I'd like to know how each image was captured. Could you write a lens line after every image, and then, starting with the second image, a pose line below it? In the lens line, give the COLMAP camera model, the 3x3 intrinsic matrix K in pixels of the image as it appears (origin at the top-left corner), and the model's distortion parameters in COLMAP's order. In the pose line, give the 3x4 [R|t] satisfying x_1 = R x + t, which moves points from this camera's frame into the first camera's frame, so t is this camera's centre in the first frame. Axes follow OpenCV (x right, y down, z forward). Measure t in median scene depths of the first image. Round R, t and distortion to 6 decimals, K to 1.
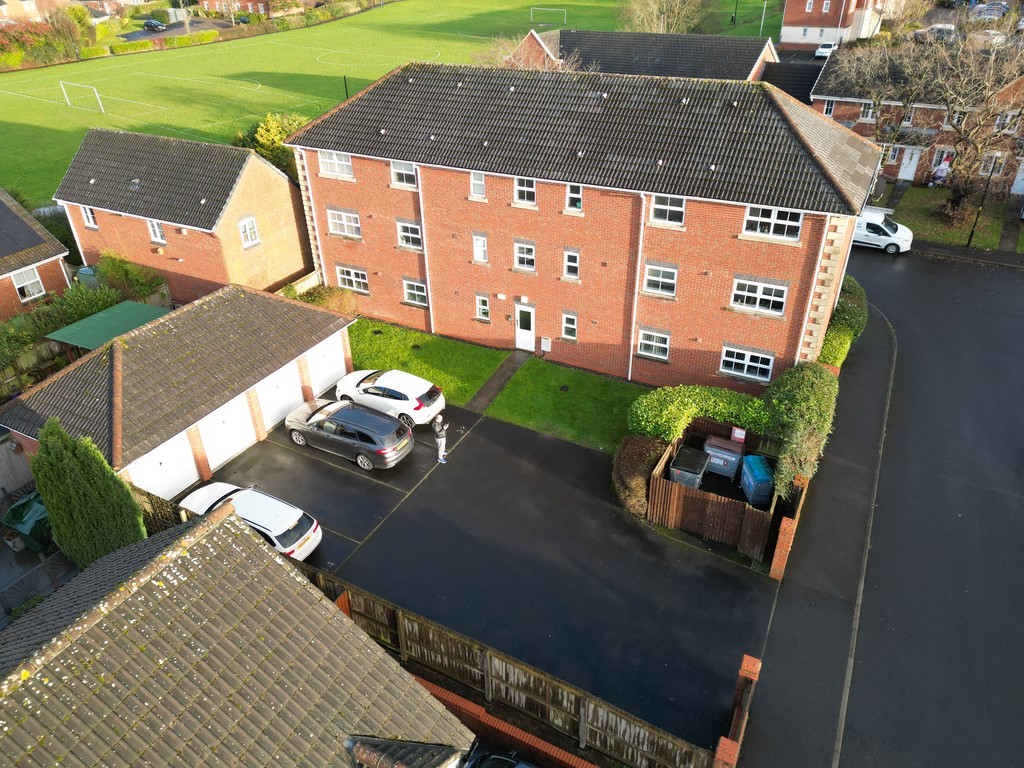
lens RADIAL K [[719.0, 0, 515.3], [0, 719.0, 387.1], [0, 0, 1]] dist [0.029314, -0.012436]
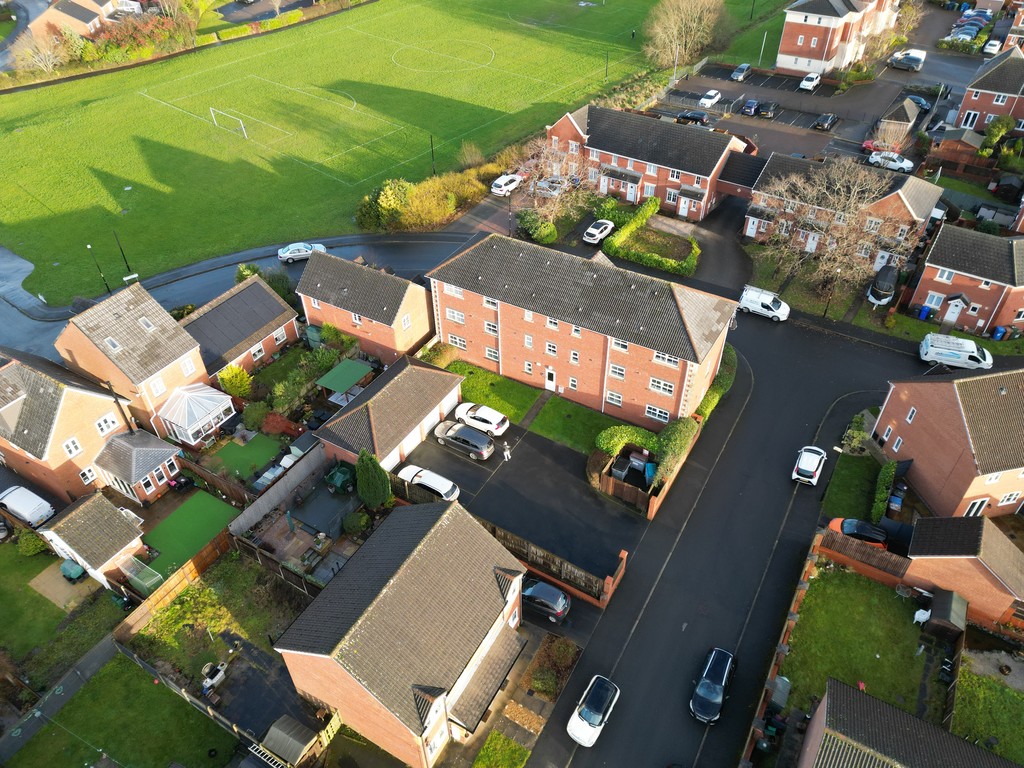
lens RADIAL K [[719.0, 0, 511.7], [0, 719.0, 379.7], [0, 0, 1]] dist [0.029314, -0.012436]
pose [[0.998280, 0.038965, -0.043799, -0.006167], [-0.032421, 0.989438, 0.141284, -0.387419], [0.048842, -0.139621, 0.989000, -0.988575]]
